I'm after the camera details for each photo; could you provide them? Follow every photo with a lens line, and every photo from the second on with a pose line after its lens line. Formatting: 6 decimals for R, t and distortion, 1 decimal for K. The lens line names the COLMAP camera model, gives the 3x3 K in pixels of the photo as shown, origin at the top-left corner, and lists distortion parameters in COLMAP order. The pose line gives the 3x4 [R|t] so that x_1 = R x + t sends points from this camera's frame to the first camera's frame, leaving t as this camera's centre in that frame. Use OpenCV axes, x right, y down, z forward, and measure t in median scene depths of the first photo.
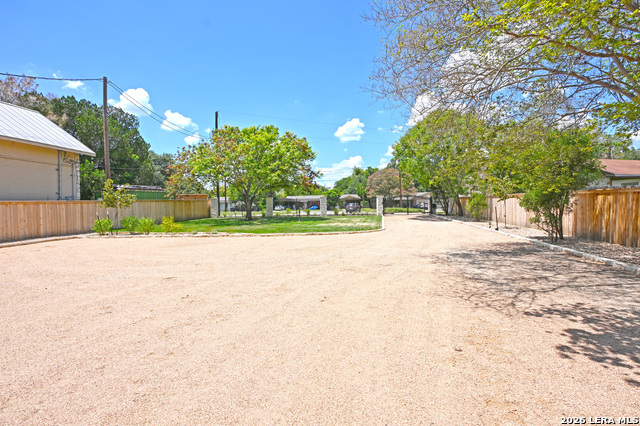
lens RADIAL K [[314.9, 0, 320.8], [0, 314.9, 212.2], [0, 0, 1]] dist [-0.004395, 0.003209]
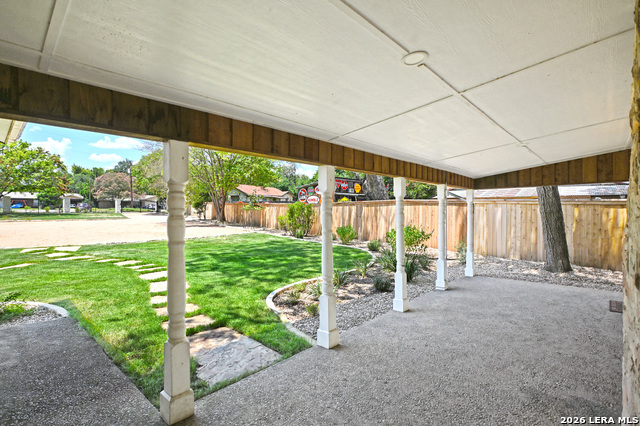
lens RADIAL K [[314.9, 0, 321.0], [0, 314.9, 212.8], [0, 0, 1]] dist [-0.004395, 0.003209]
pose [[0.689081, 0.010563, 0.724607, -0.202920], [-0.007002, 0.999944, -0.007917, 0.013962], [-0.724650, 0.000382, 0.689117, -0.611899]]
